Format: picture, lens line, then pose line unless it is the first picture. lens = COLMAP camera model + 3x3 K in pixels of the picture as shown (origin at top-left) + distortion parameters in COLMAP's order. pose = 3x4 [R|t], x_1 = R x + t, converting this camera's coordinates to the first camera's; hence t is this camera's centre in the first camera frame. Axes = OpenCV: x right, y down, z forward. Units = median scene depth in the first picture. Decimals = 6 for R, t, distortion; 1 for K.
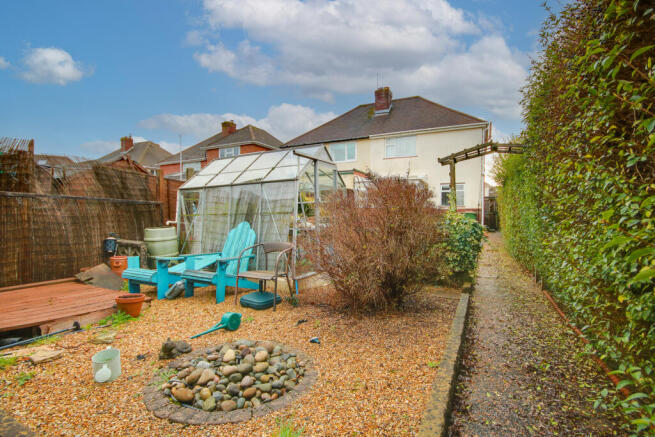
lens RADIAL K [[320.9, 0, 331.2], [0, 320.9, 221.4], [0, 0, 1]] dist [-0.001641, -0.000519]
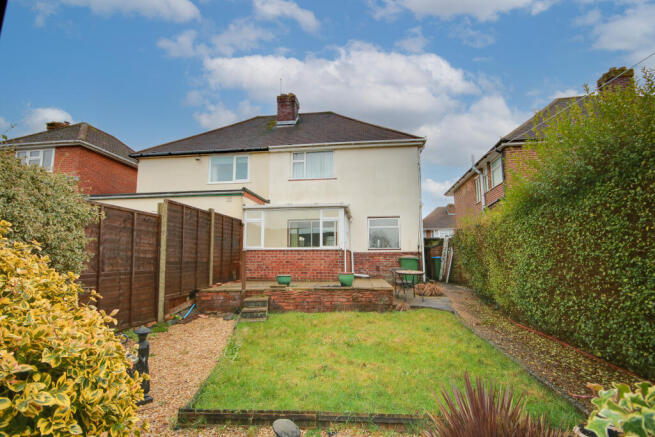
lens RADIAL K [[320.9, 0, 331.2], [0, 320.9, 221.4], [0, 0, 1]] dist [-0.001641, -0.000519]
pose [[0.951191, 0.025106, 0.307579, 0.031080], [0.011025, 0.993284, -0.115171, -0.020518], [-0.308405, 0.112941, 0.944527, 0.274527]]
